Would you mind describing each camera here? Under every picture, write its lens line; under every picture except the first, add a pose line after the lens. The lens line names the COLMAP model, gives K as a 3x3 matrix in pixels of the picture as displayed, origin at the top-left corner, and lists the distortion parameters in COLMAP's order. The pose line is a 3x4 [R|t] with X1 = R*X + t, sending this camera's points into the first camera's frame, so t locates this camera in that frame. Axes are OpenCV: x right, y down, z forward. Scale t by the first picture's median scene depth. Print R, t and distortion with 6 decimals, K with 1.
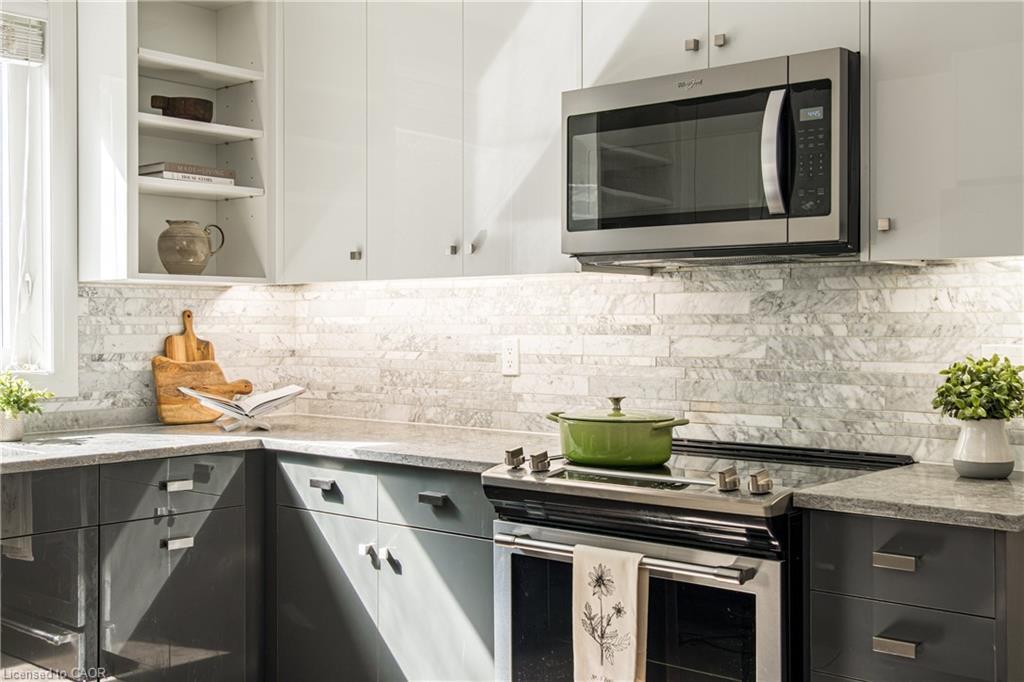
lens RADIAL K [[1141.2, 0, 512.0], [0, 1141.2, 341.0], [0, 0, 1]] dist [-0.018793, -0.004668]
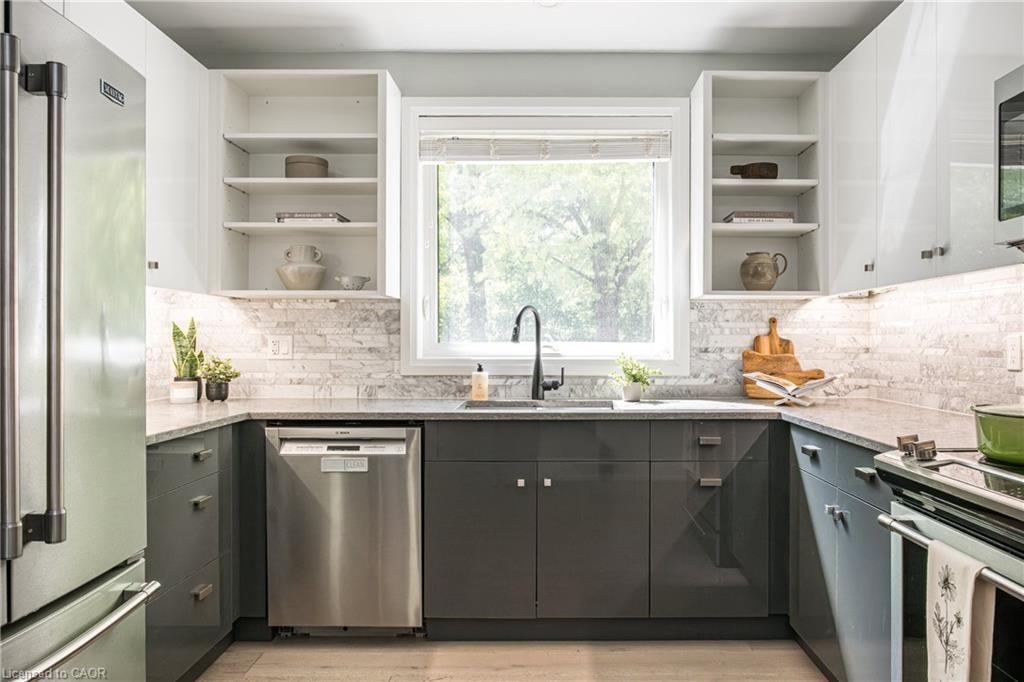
lens RADIAL K [[707.5, 0, 511.4], [0, 707.5, 344.8], [0, 0, 1]] dist [-0.024563, 0.000961]
pose [[0.672967, 0.007660, -0.739633, 0.144770], [-0.011812, 0.999930, -0.000391, 0.010872], [0.739578, 0.009000, 0.673010, 0.194264]]
